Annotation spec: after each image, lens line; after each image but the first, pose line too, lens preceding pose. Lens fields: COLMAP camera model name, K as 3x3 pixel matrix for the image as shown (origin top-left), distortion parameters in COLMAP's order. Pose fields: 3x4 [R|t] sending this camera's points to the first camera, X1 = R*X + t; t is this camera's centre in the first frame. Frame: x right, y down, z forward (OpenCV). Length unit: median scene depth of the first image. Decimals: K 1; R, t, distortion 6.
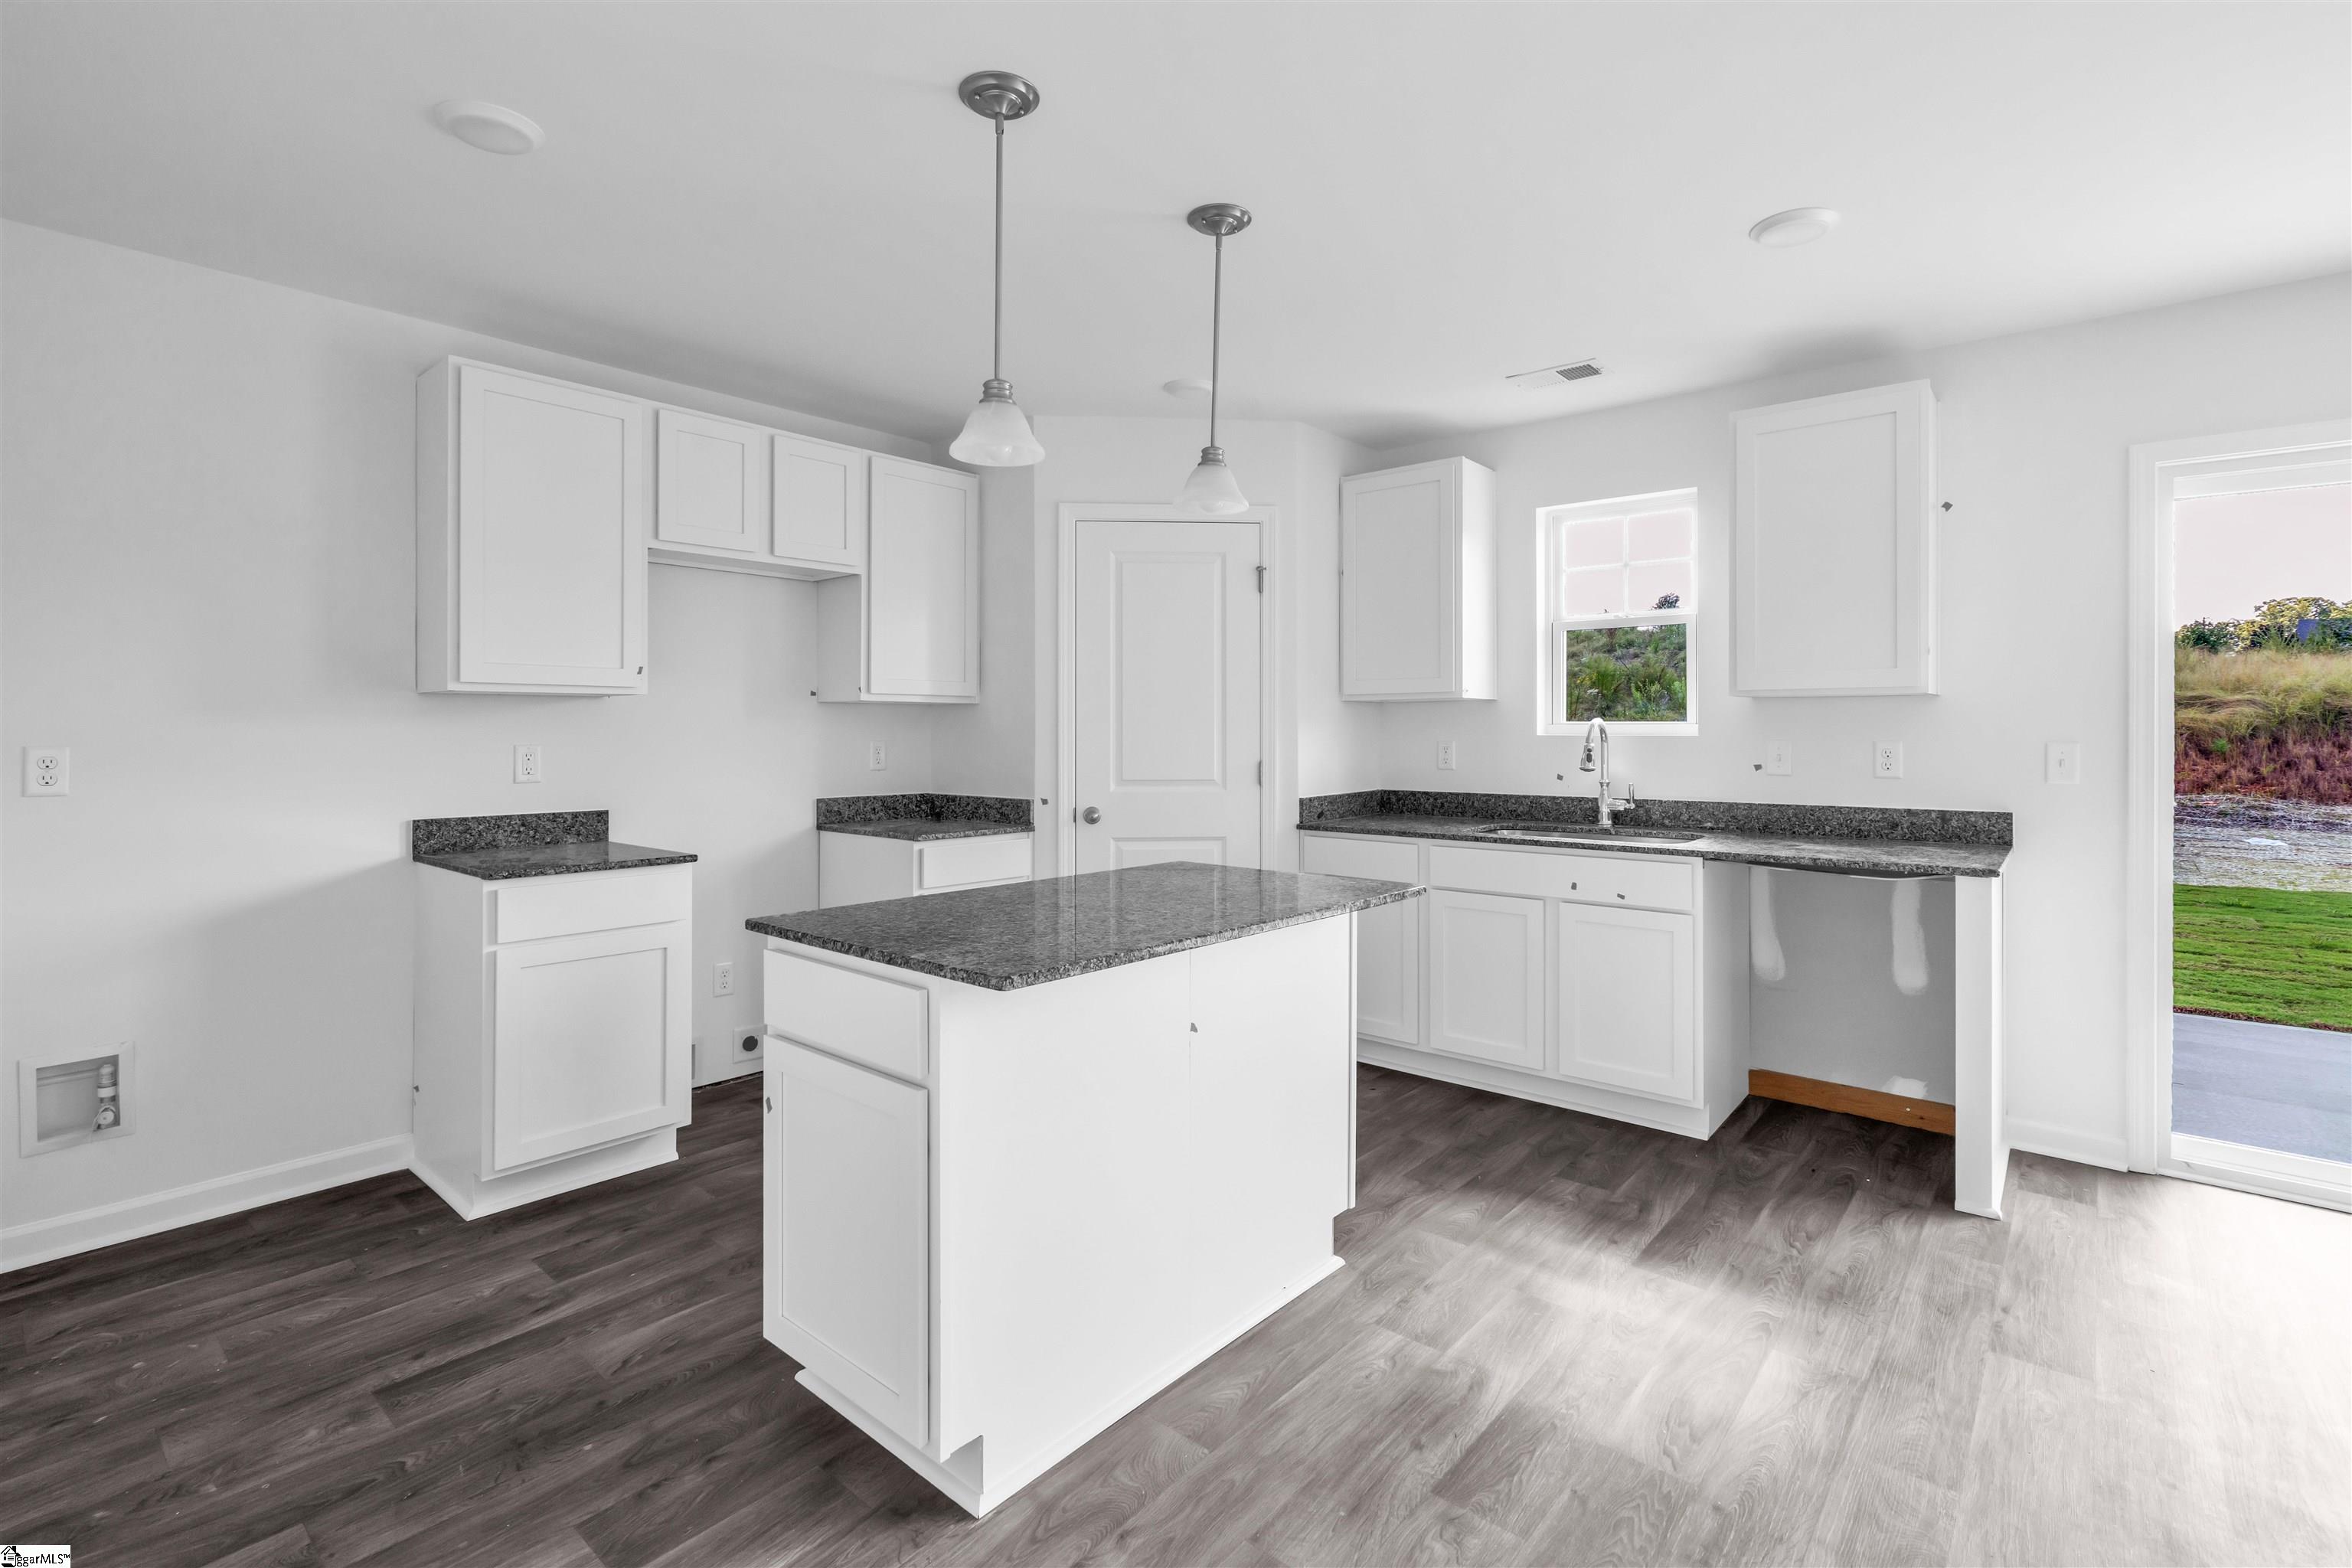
lens RADIAL K [[1083.7, 0, 1174.9], [0, 1083.7, 737.4], [0, 0, 1]] dist [0.001029, 0.000068]
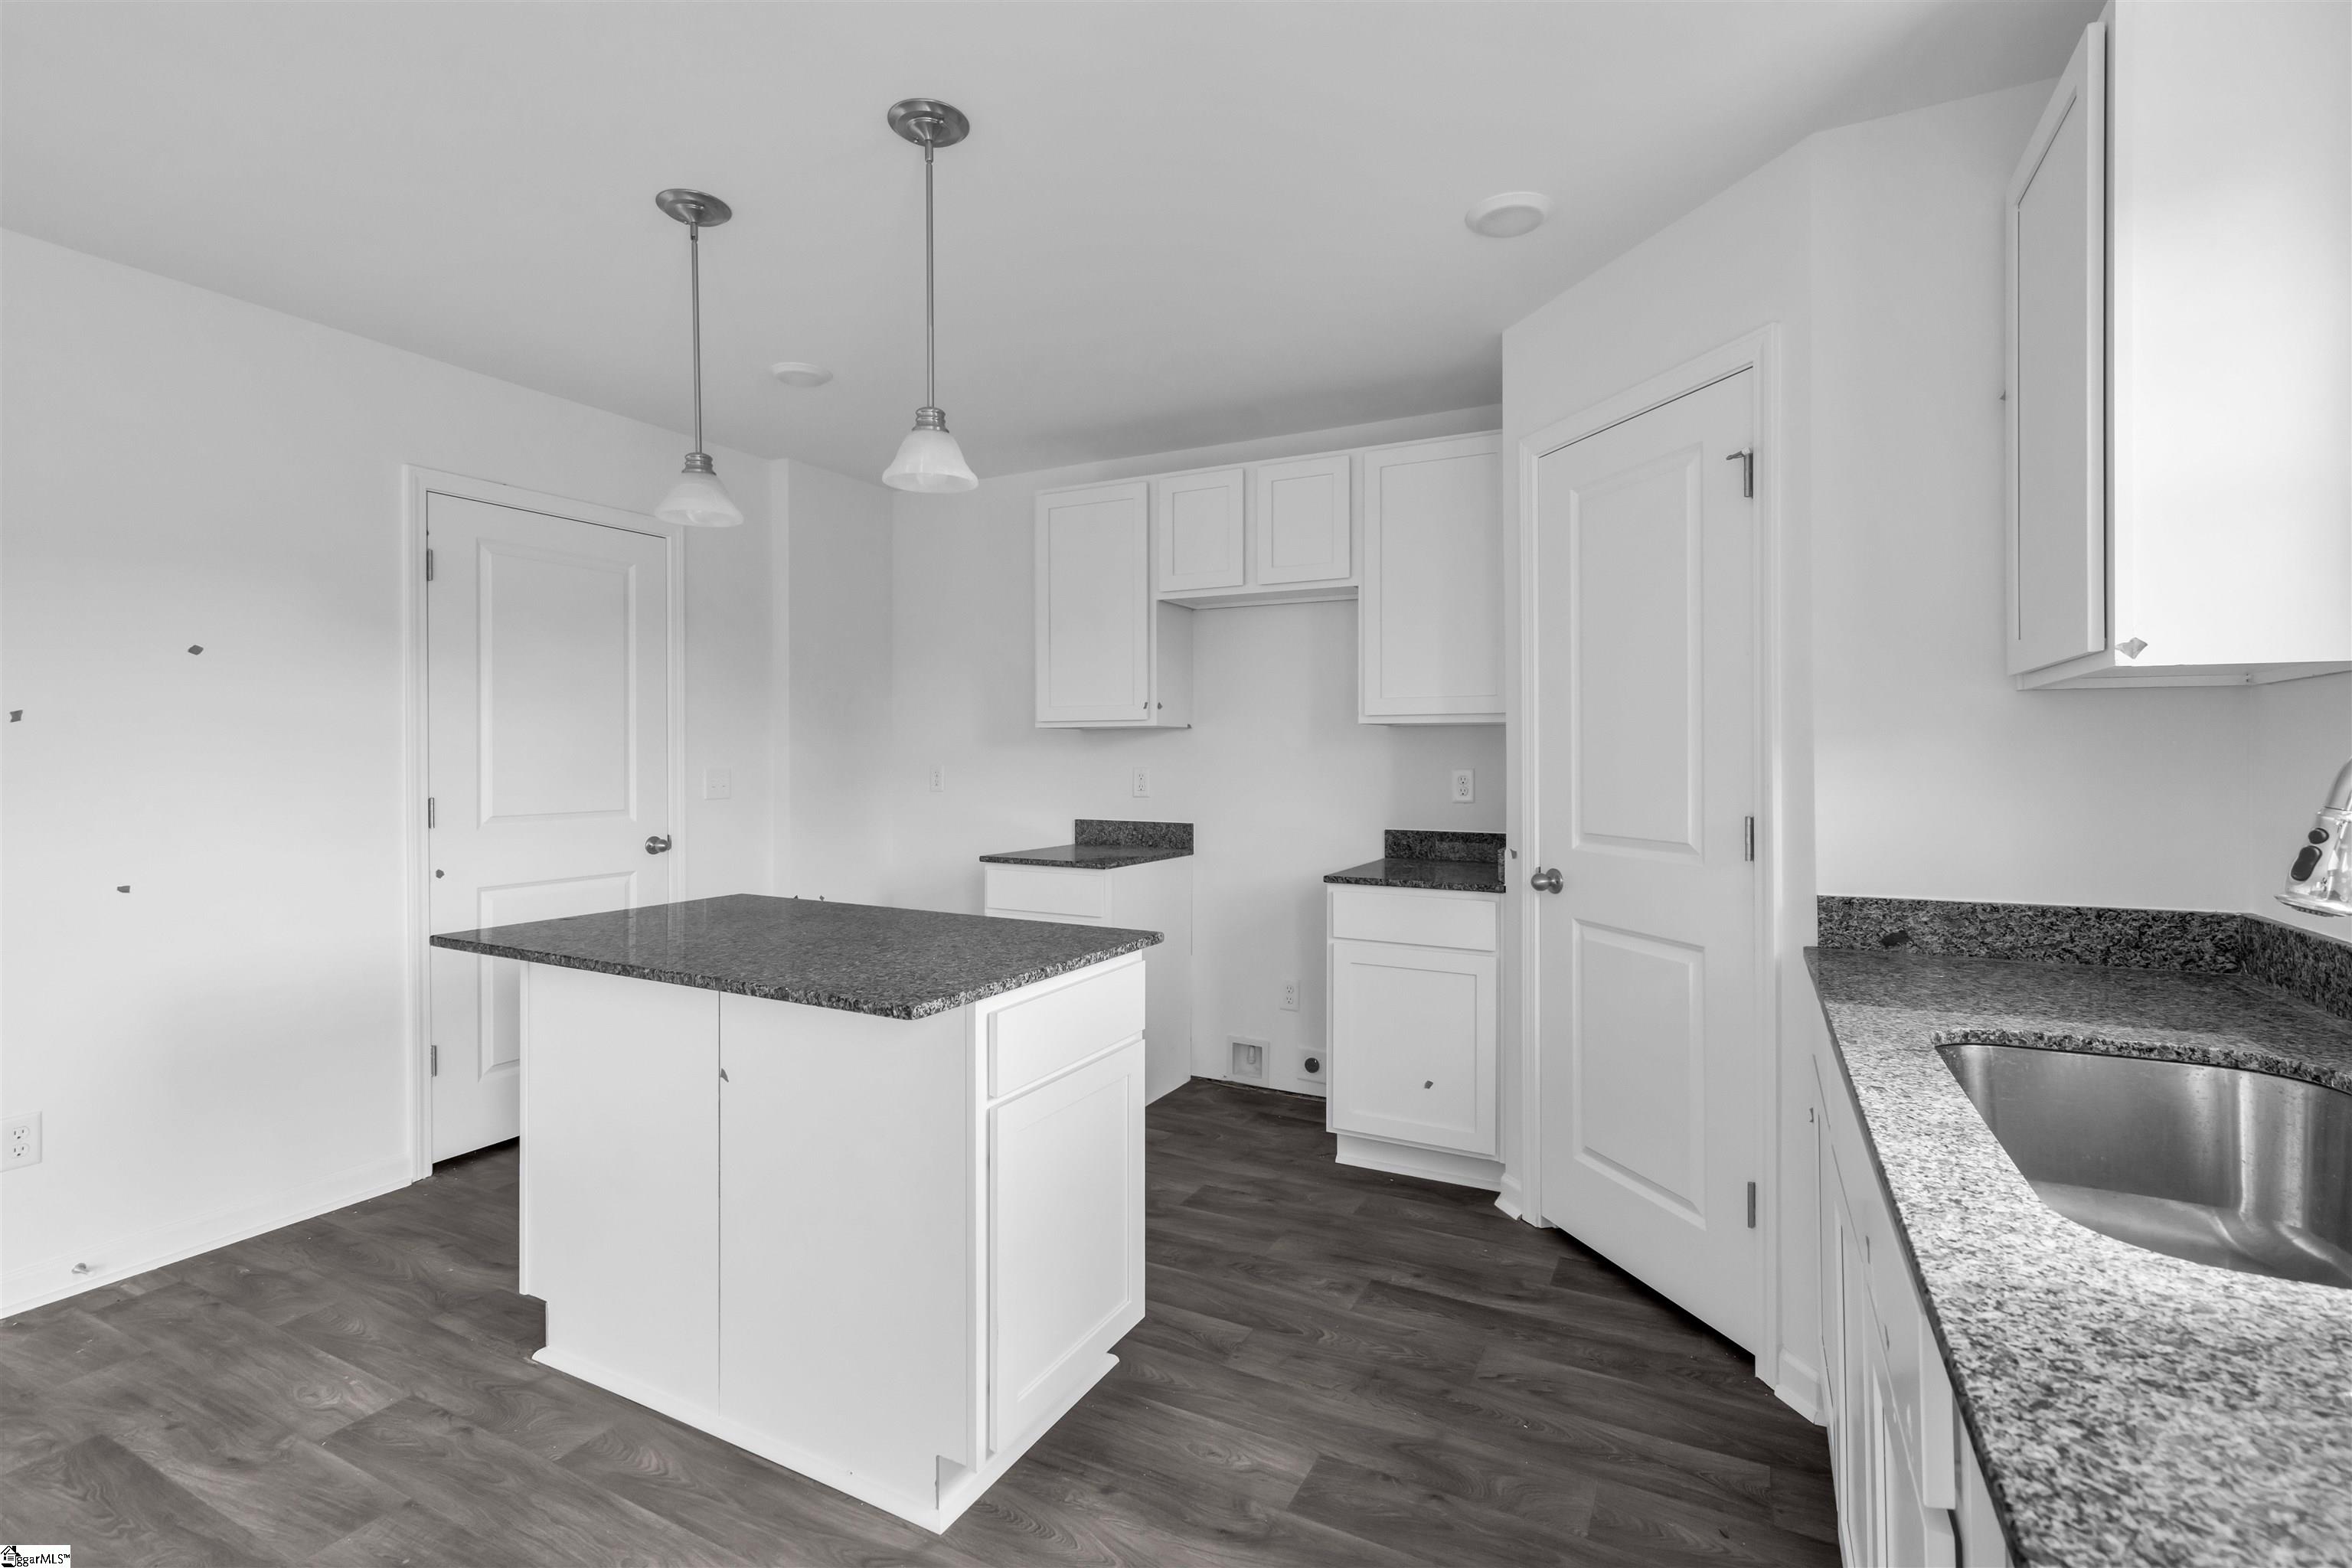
lens RADIAL K [[1078.4, 0, 1186.0], [0, 1078.4, 758.7], [0, 0, 1]] dist [0.001121, 0.000117]
pose [[0.226838, 0.003562, -0.973926, 0.483933], [-0.007870, 0.999967, 0.001825, -0.004528], [0.973901, 0.007251, 0.226859, 0.561969]]
